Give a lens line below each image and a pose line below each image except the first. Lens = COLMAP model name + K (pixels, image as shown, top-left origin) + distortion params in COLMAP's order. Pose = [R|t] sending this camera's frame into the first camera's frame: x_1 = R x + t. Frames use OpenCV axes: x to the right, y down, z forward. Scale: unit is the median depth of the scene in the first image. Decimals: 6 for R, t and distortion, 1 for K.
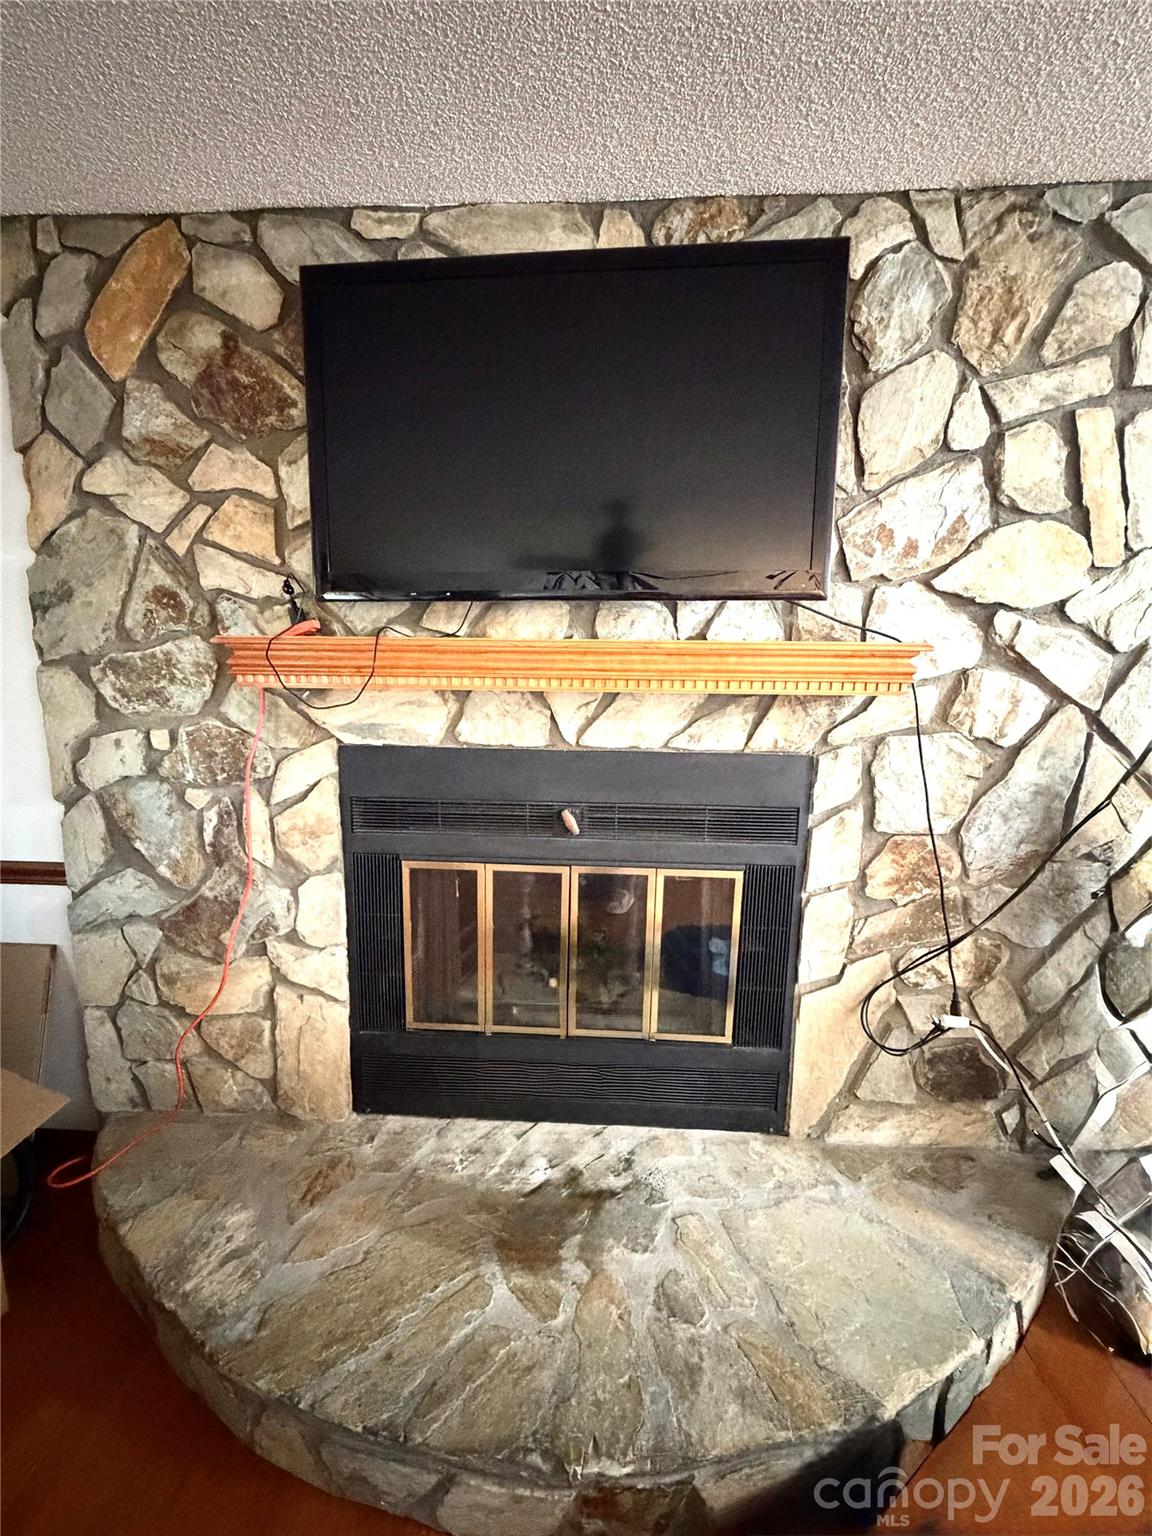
lens RADIAL K [[613.3, 0, 577.0], [0, 613.3, 773.4], [0, 0, 1]] dist [-0.001332, 0.000312]
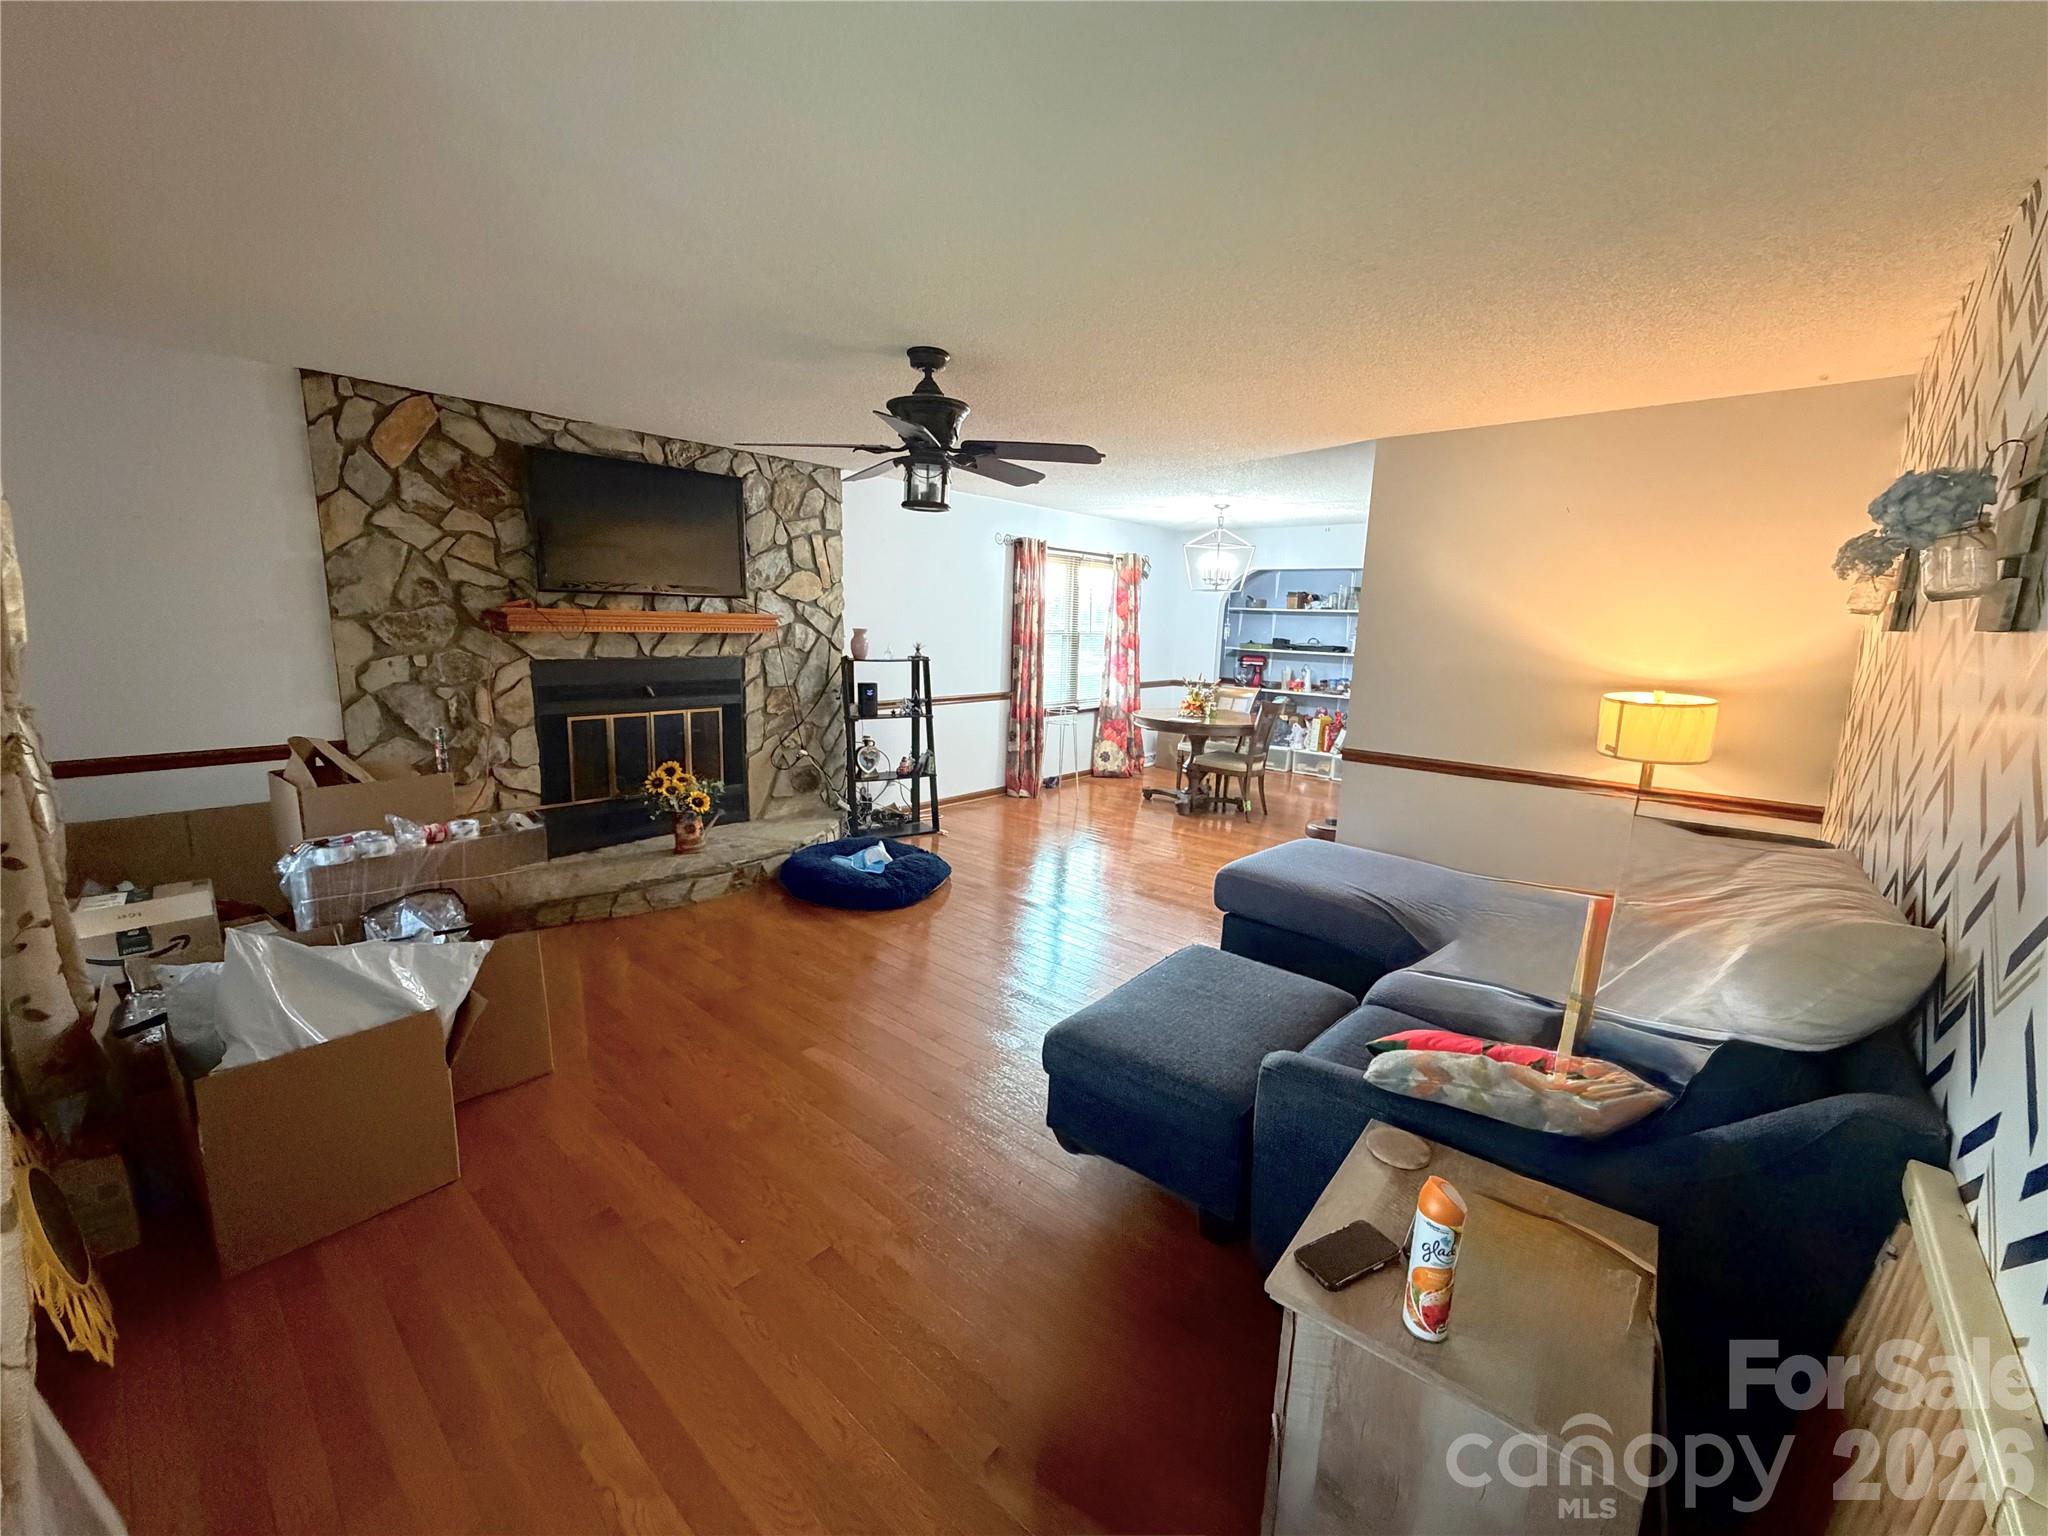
lens RADIAL K [[817.7, 0, 1016.0], [0, 817.7, 770.6], [0, 0, 1]] dist [-0.001332, 0.000312]
pose [[0.622839, -0.137234, 0.770220, -1.584024], [0.103562, 0.990294, 0.092701, 0.238396], [-0.775465, 0.022028, 0.631006, -2.000457]]
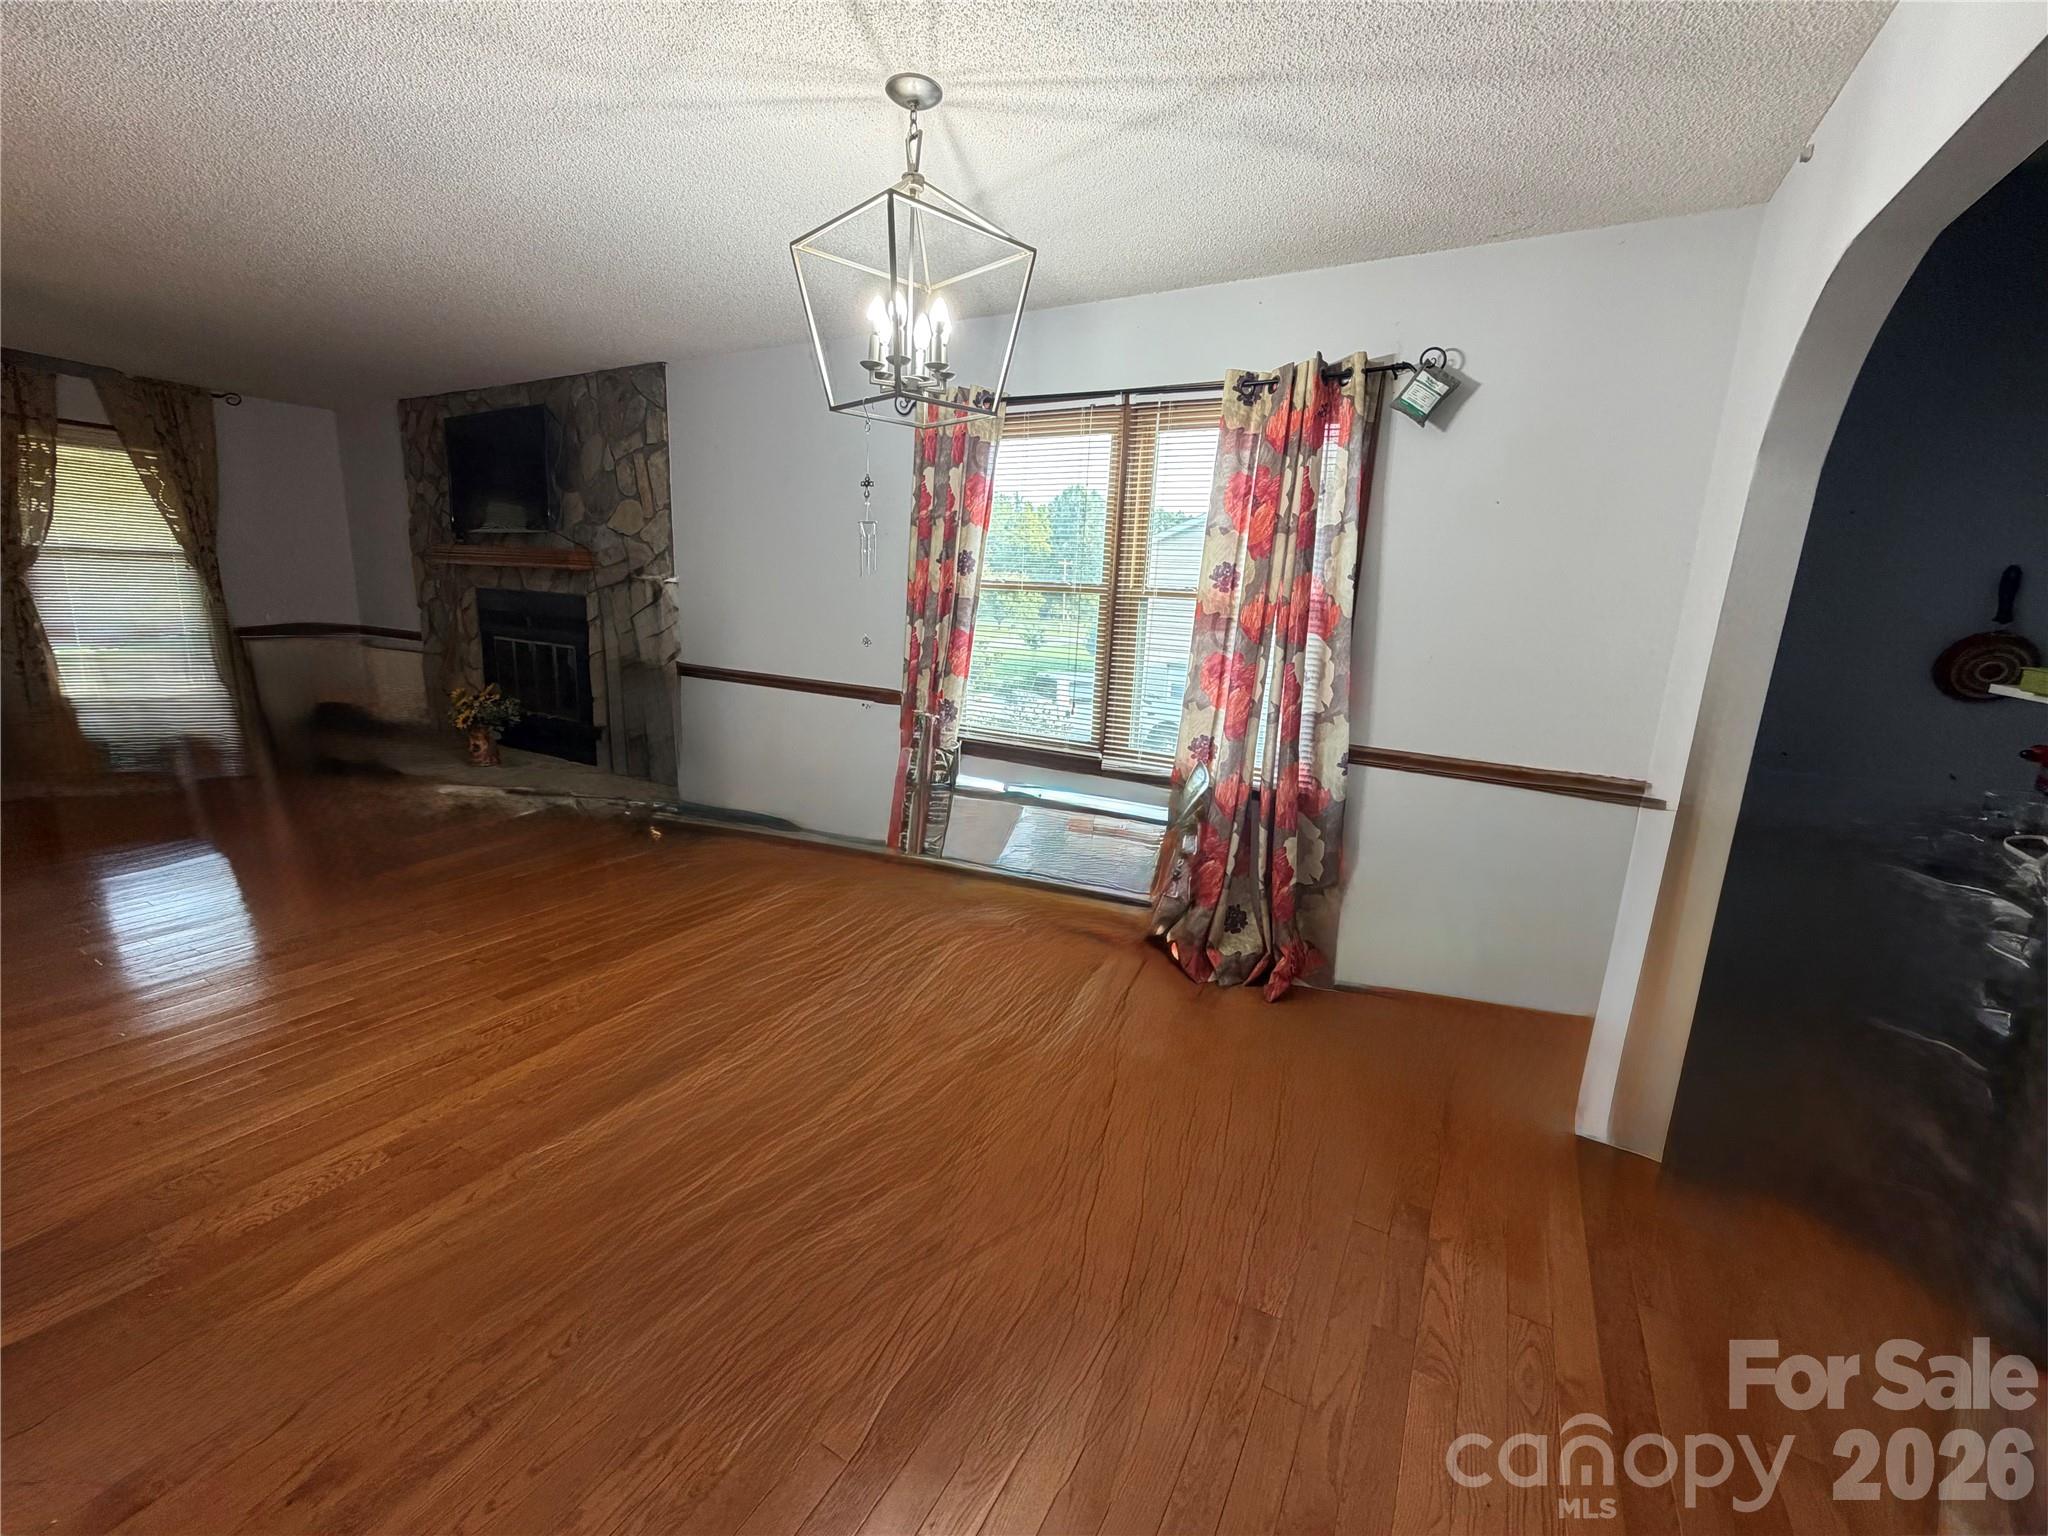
lens RADIAL K [[817.7, 0, 1020.3], [0, 817.7, 768.1], [0, 0, 1]] dist [-0.001332, 0.000312]
pose [[0.892696, 0.124154, -0.433221, 3.437711], [-0.106043, 0.992180, 0.065831, 0.251894], [0.438006, -0.012827, 0.898881, -1.171047]]
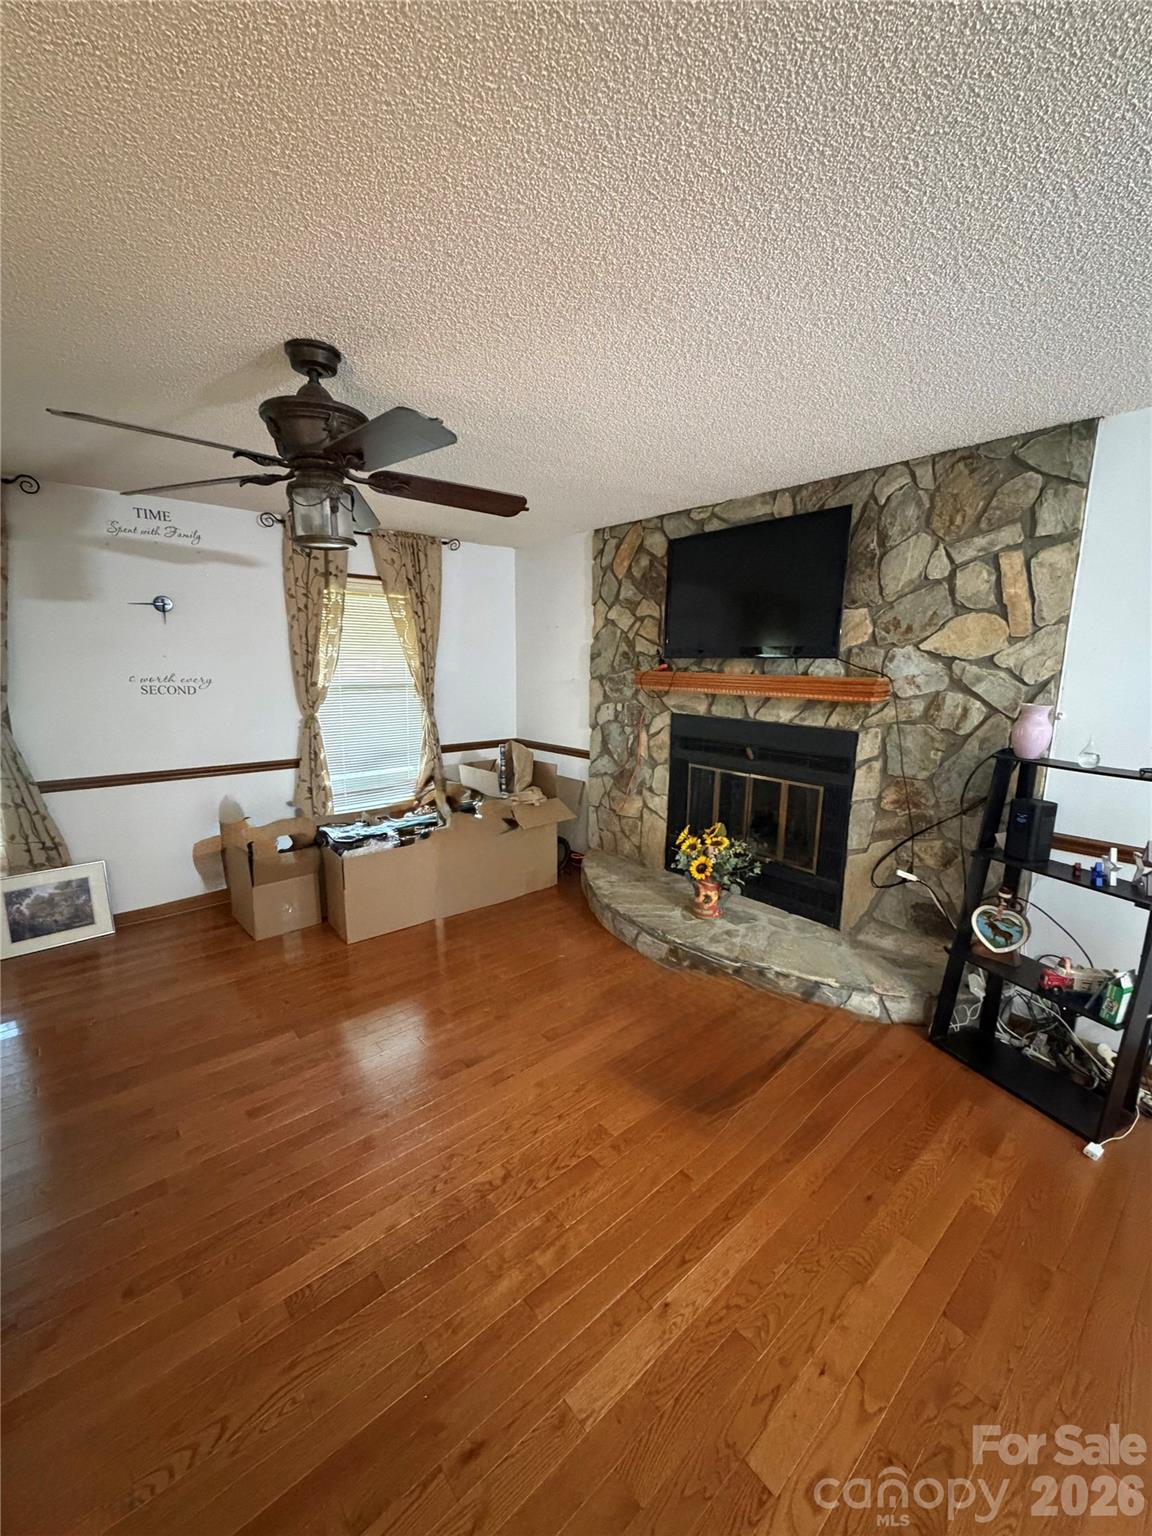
lens RADIAL K [[613.3, 0, 575.7], [0, 613.3, 768.9], [0, 0, 1]] dist [-0.001332, 0.000312]
pose [[0.690674, 0.123420, -0.712557, 1.206453], [-0.114835, 0.991545, 0.060435, 0.076529], [0.713991, 0.040086, 0.699007, -1.064922]]
